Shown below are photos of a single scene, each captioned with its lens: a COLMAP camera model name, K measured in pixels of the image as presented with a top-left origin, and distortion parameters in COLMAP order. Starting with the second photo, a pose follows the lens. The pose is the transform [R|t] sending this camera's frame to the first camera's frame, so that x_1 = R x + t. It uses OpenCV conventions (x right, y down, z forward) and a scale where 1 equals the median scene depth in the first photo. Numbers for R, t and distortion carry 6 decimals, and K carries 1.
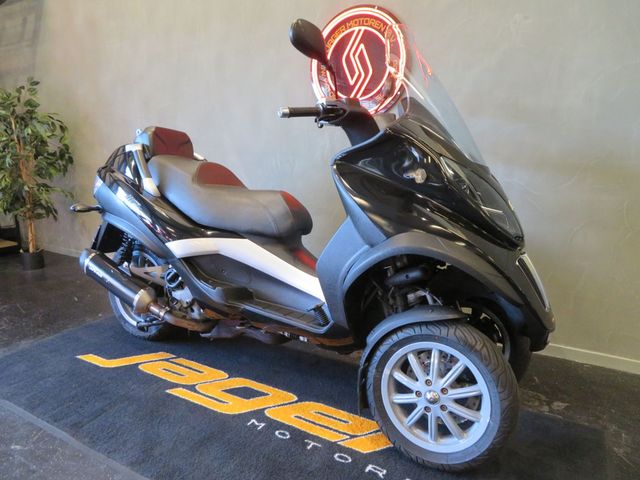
lens RADIAL K [[472.4, 0, 320.0], [0, 472.4, 240.0], [0, 0, 1]] dist [-0.003003, -0.000775]
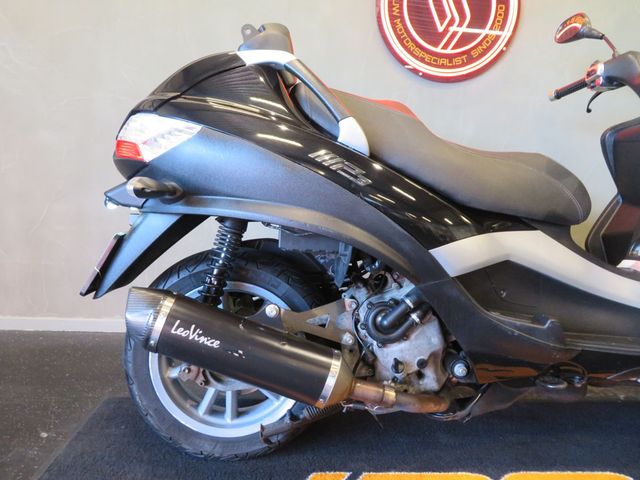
lens RADIAL K [[461.2, 0, 320.0], [0, 461.2, 240.0], [0, 0, 1]] dist [-0.000708, -0.000085]
pose [[0.837696, -0.070607, 0.541553, -0.683107], [0.091200, 0.995769, -0.011243, -0.008450], [-0.538468, 0.058808, 0.840592, 0.664529]]
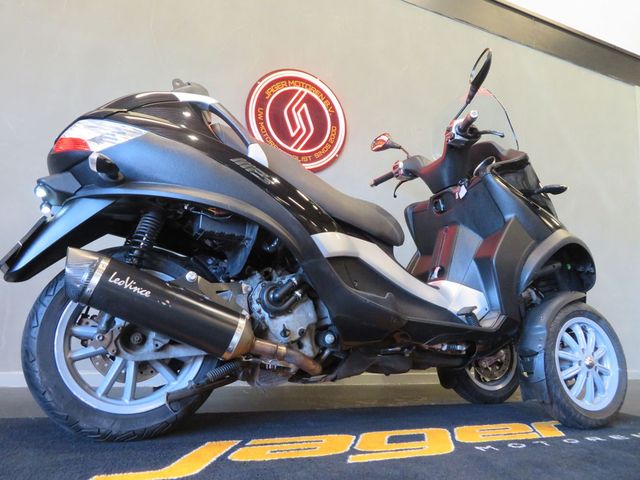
lens RADIAL K [[459.2, 0, 320.0], [0, 459.2, 240.0], [0, 0, 1]] dist [-0.002185, -0.000221]
pose [[0.576295, 0.147600, 0.803802, -0.865586], [0.115746, 0.958899, -0.259065, 0.190686], [-0.809003, 0.242335, 0.535525, 0.635065]]
